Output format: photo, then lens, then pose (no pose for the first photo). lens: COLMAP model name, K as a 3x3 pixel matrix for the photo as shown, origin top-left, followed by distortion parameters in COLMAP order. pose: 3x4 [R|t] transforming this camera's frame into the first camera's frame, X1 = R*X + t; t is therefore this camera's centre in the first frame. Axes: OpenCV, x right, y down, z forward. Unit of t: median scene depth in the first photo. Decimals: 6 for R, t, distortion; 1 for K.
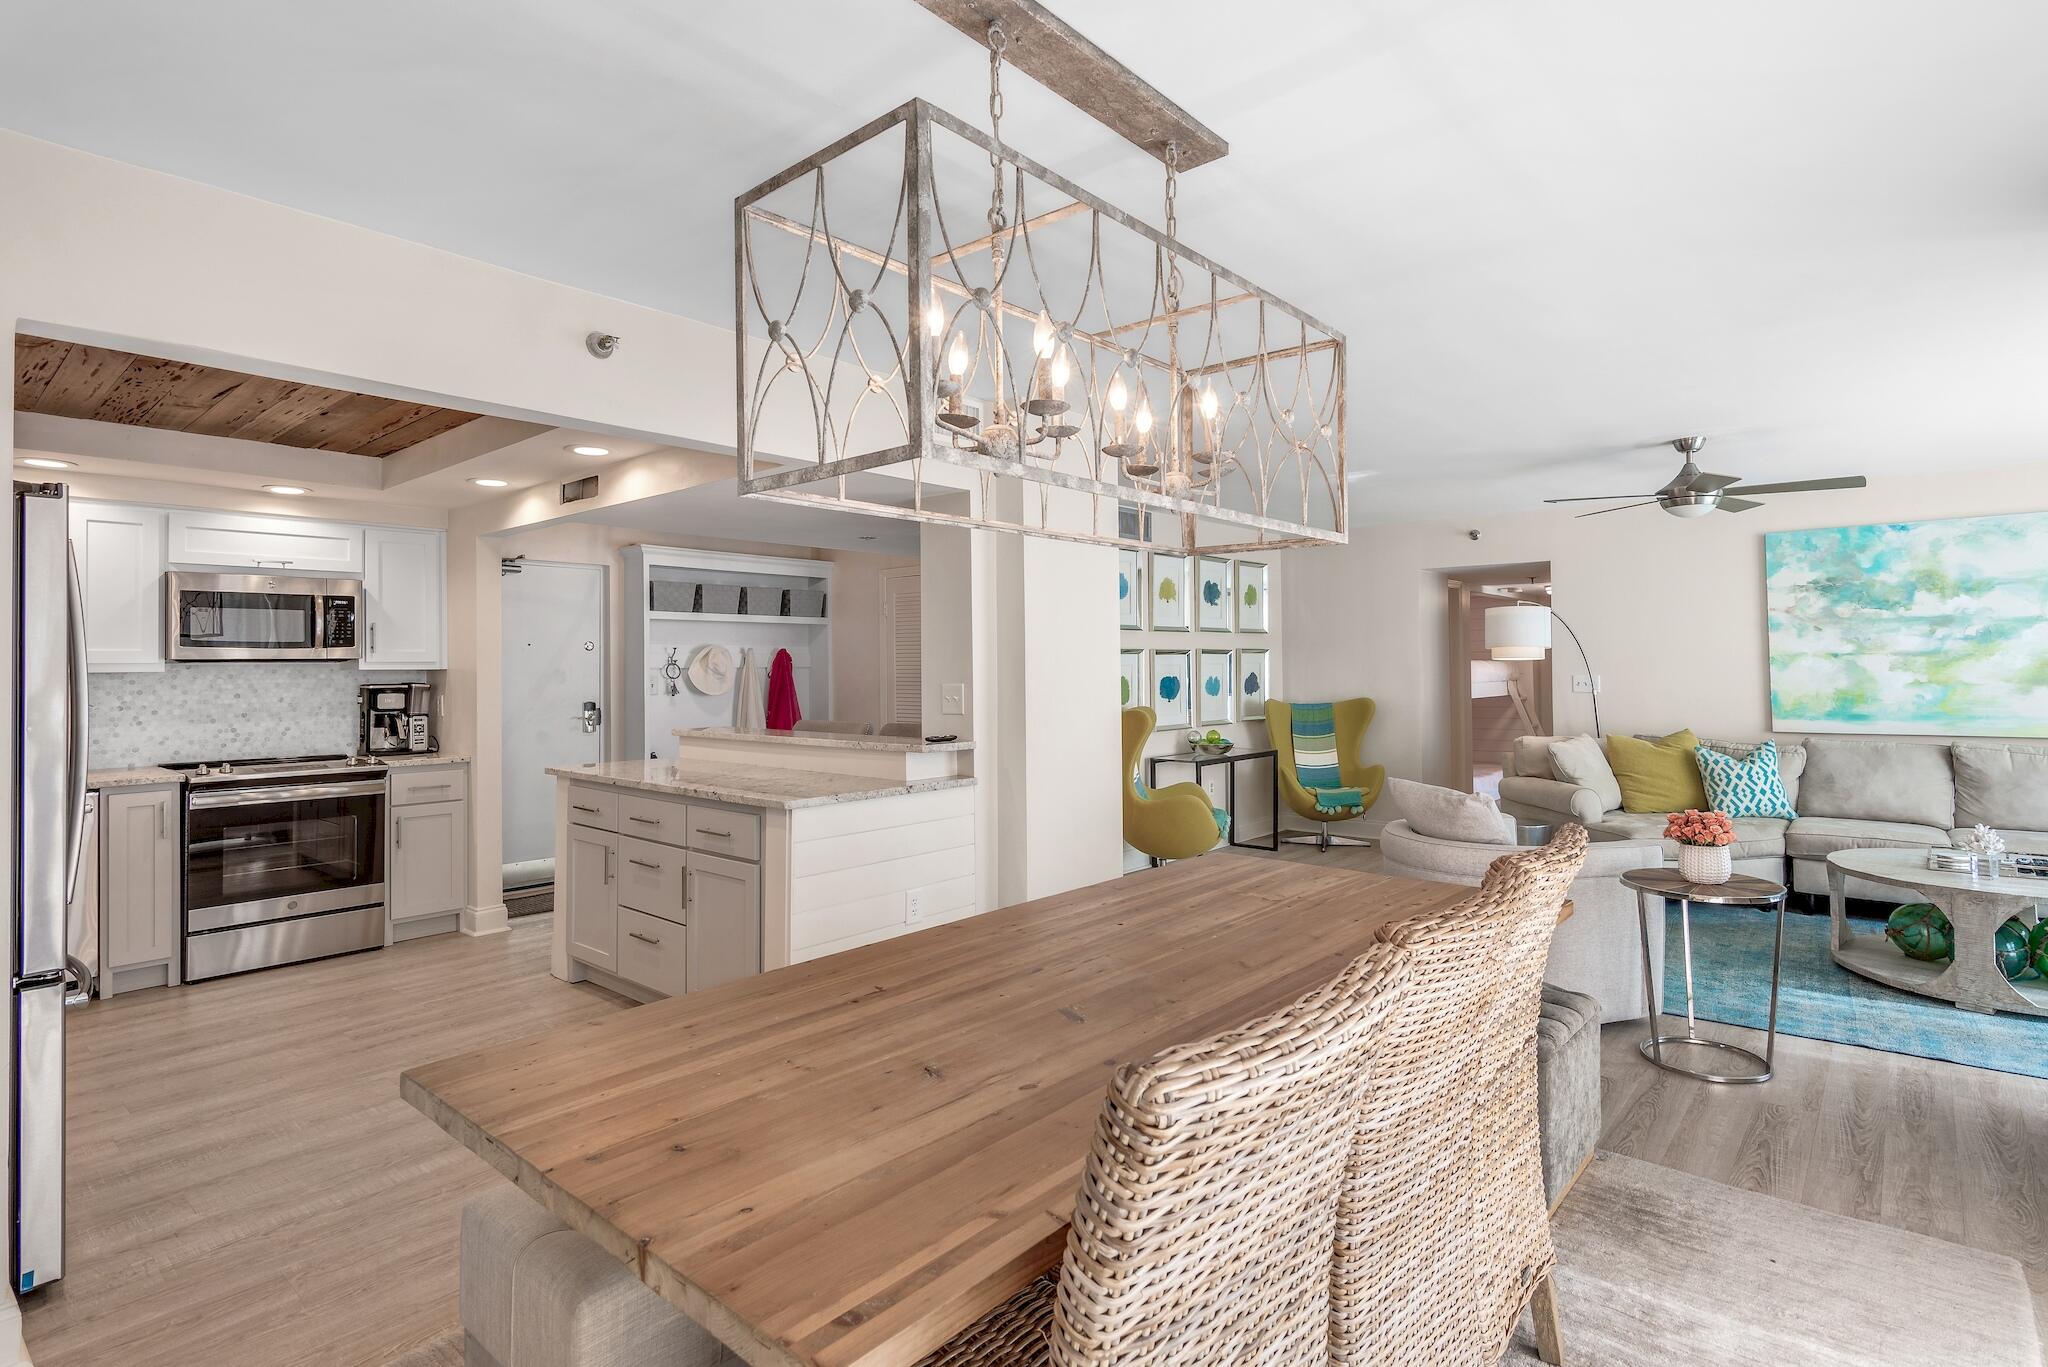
lens RADIAL K [[998.6, 0, 1038.6], [0, 998.6, 649.6], [0, 0, 1]] dist [-0.002605, 0.000734]
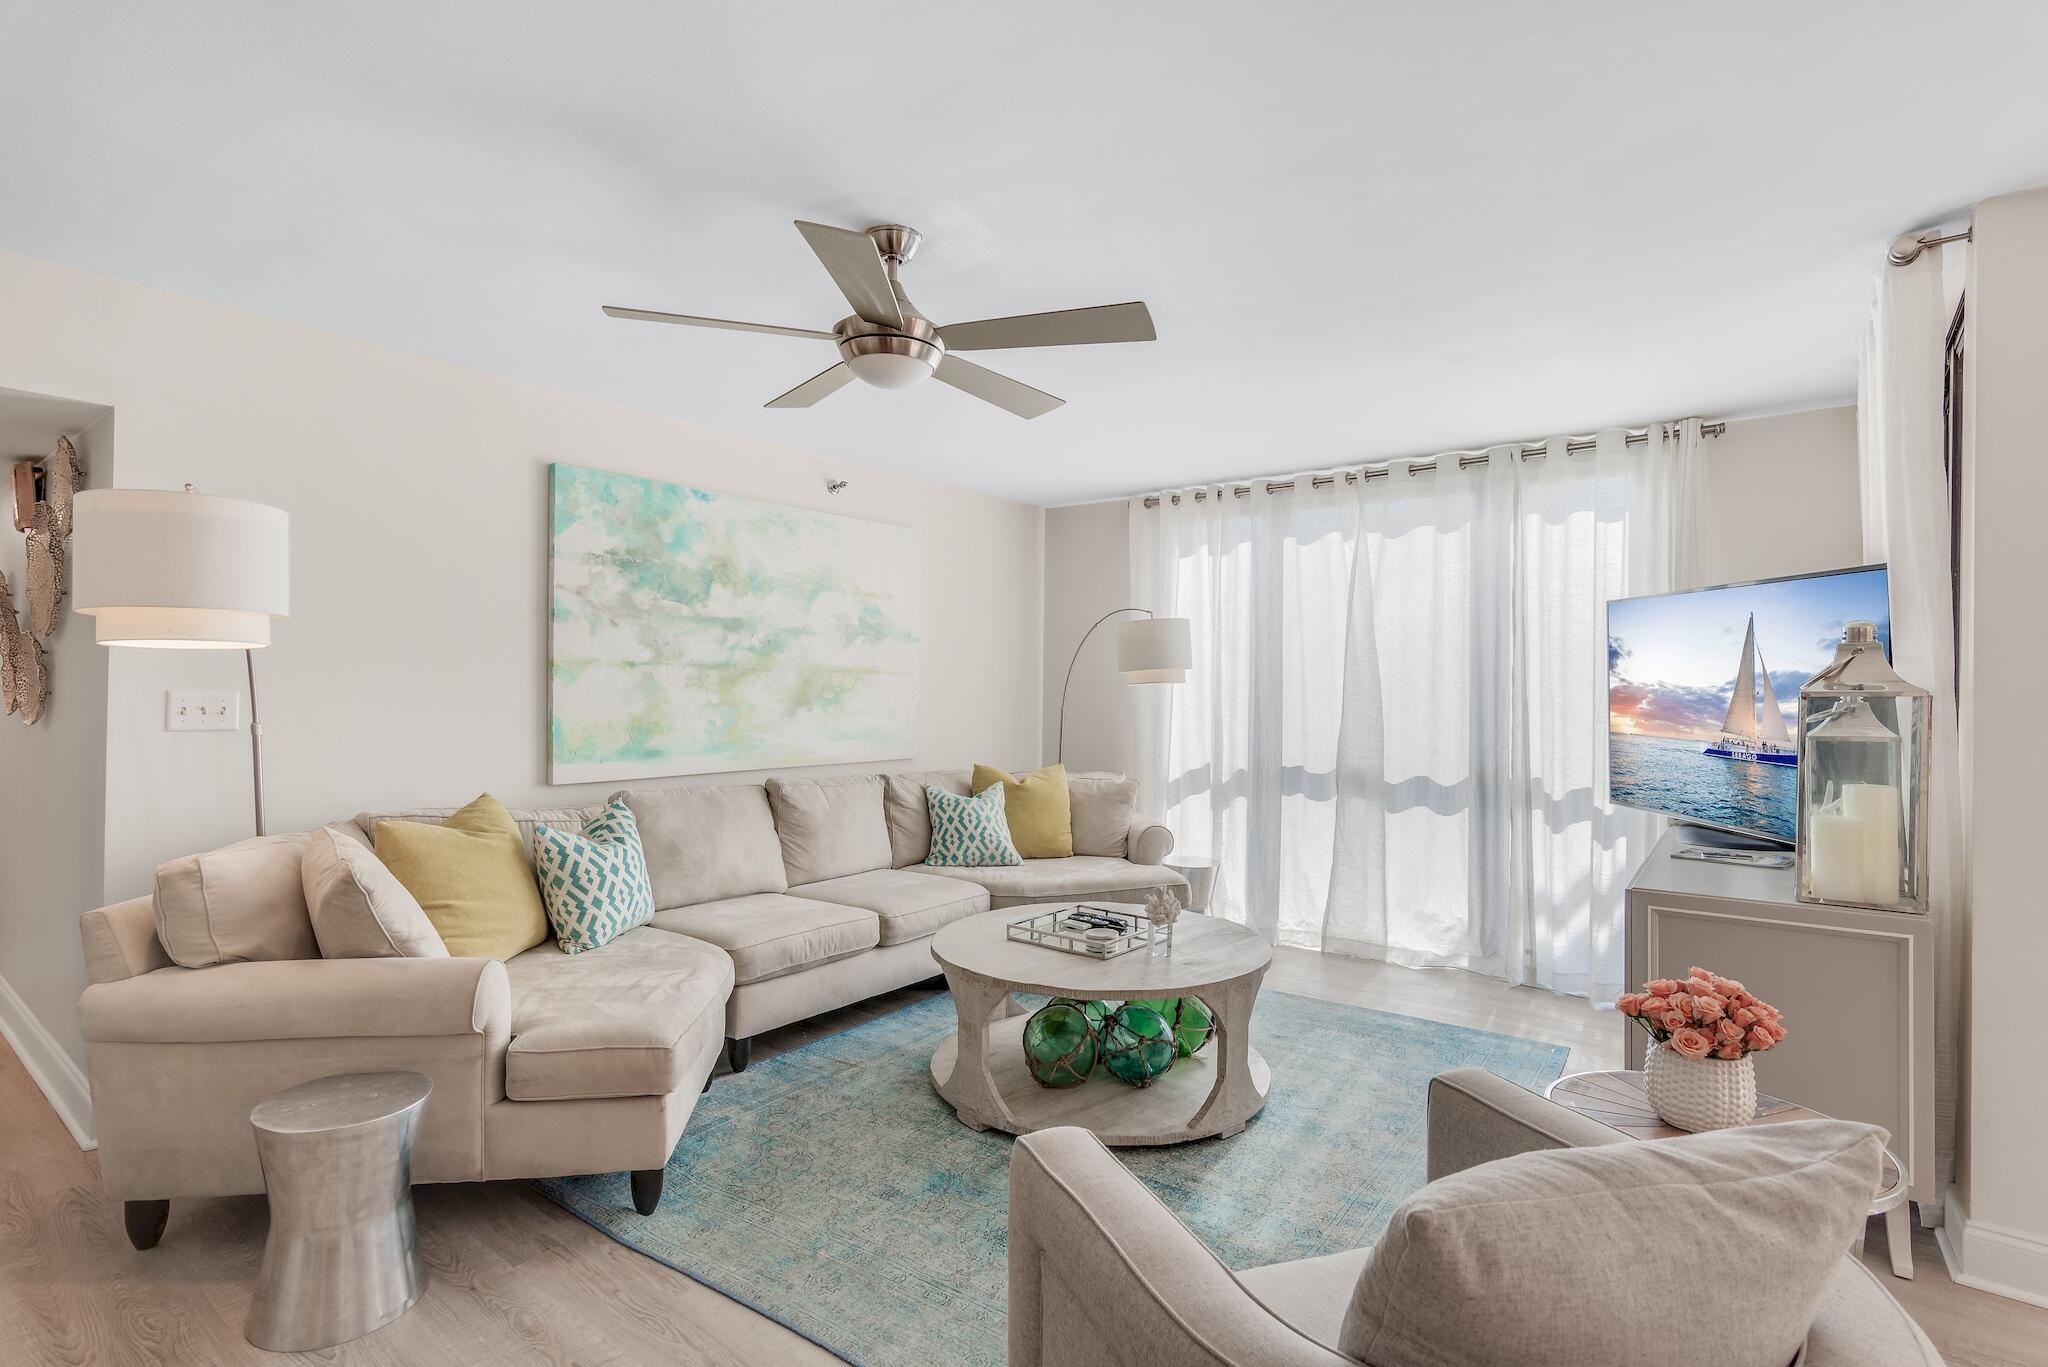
lens RADIAL K [[998.6, 0, 1036.6], [0, 998.6, 673.6], [0, 0, 1]] dist [-0.002605, 0.000734]
pose [[-0.043383, 0.025234, 0.998740, 0.113446], [-0.029319, 0.999218, -0.026520, 0.022547], [-0.998628, -0.030433, -0.042609, 0.774529]]
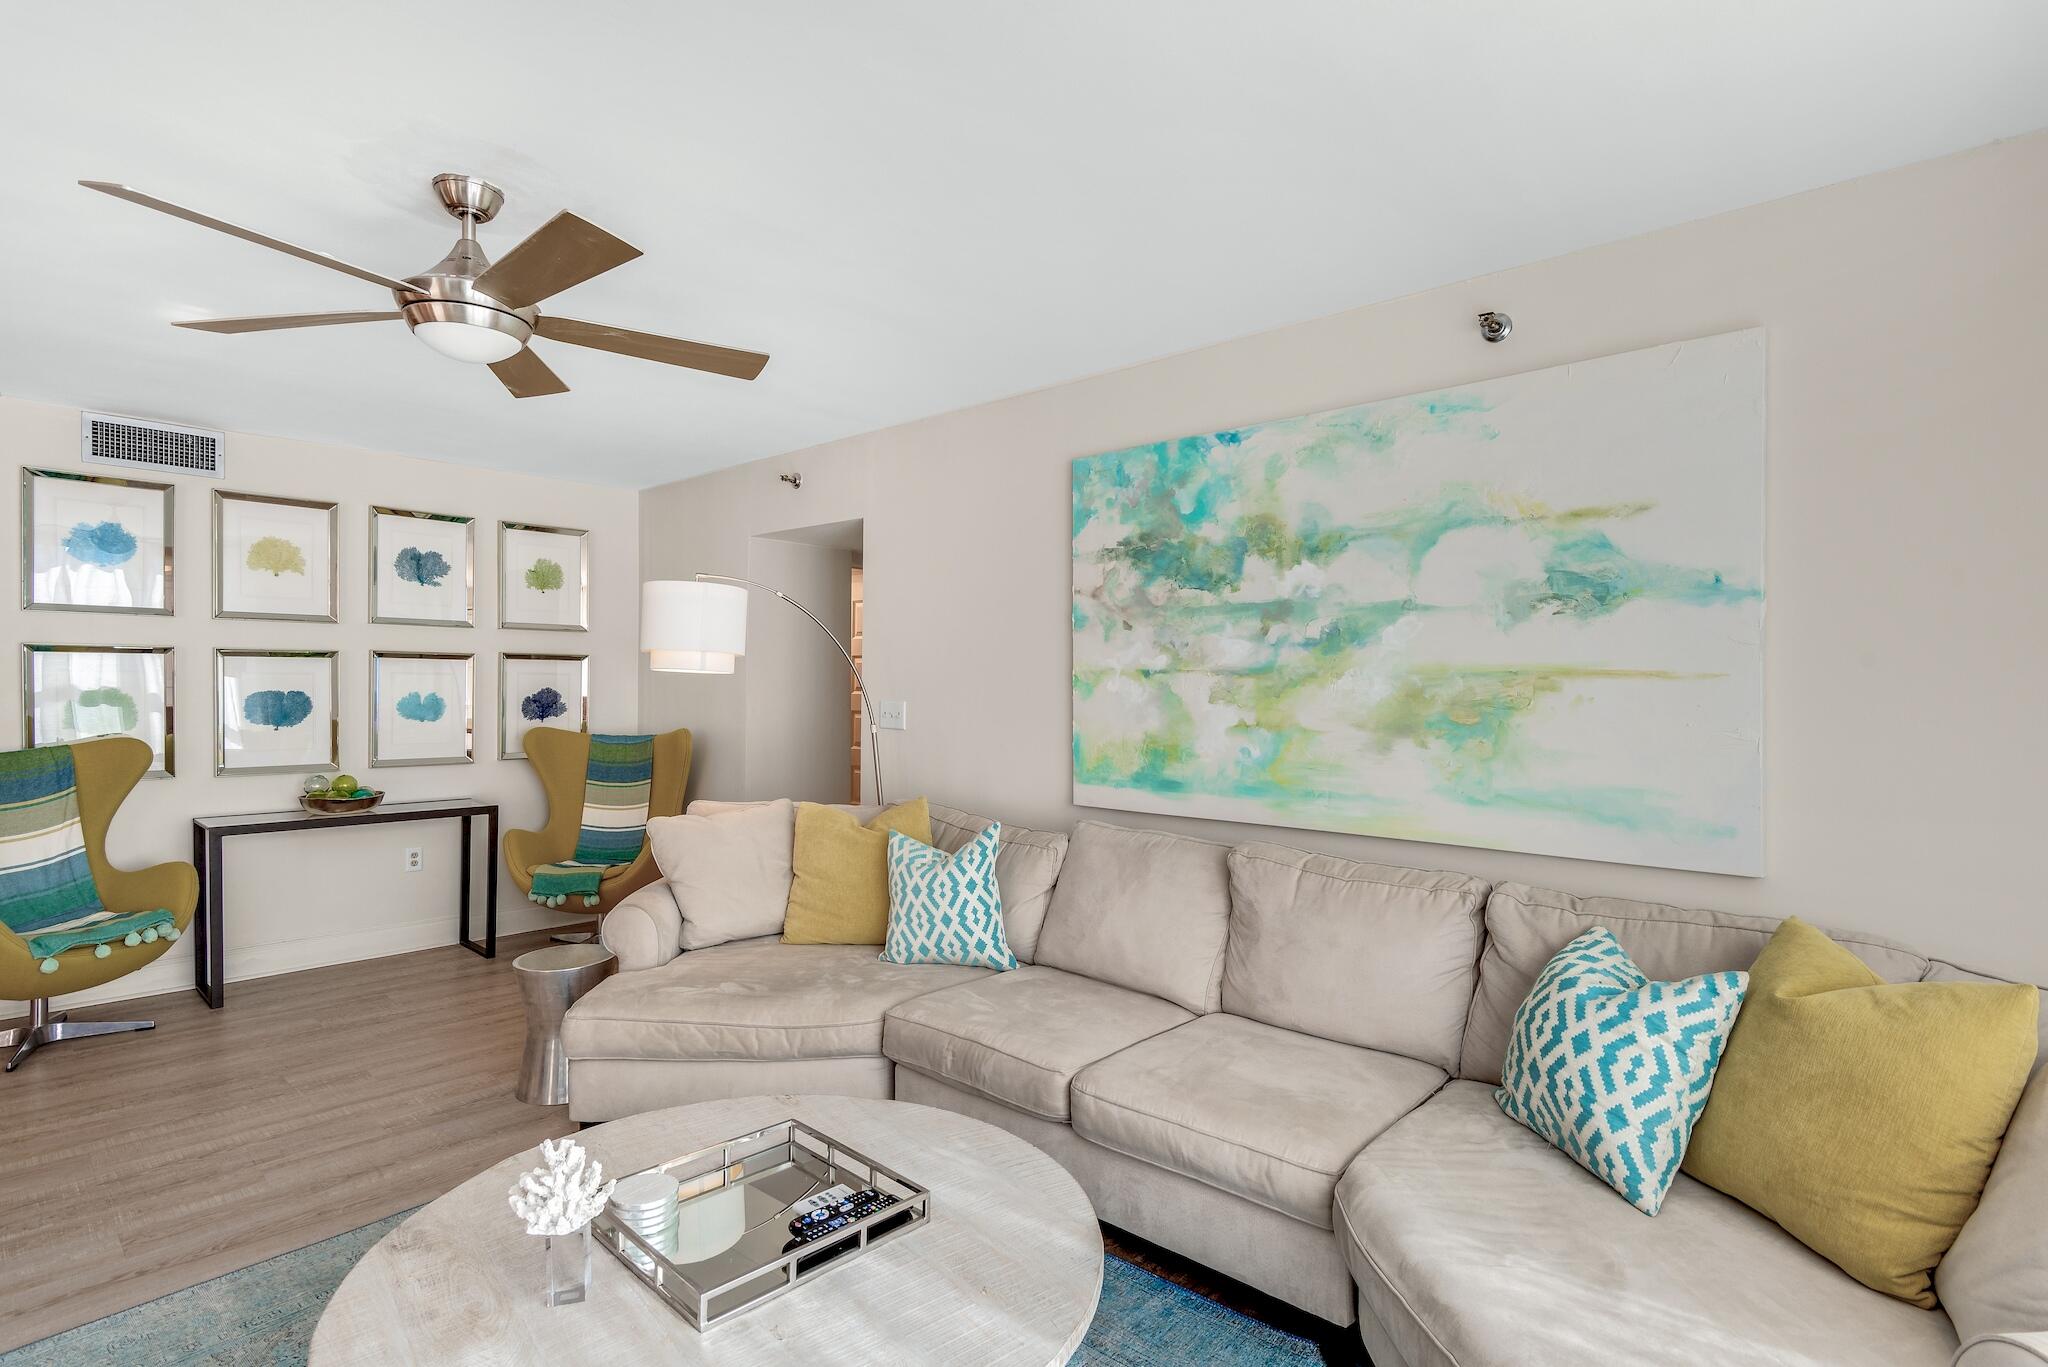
lens RADIAL K [[998.6, 0, 1020.2], [0, 998.6, 692.4], [0, 0, 1]] dist [-0.002605, 0.000734]
pose [[0.999036, 0.017242, -0.040372, 0.771533], [-0.016117, 0.999478, 0.028017, 0.001904], [0.040834, -0.027339, 0.998792, 0.450220]]
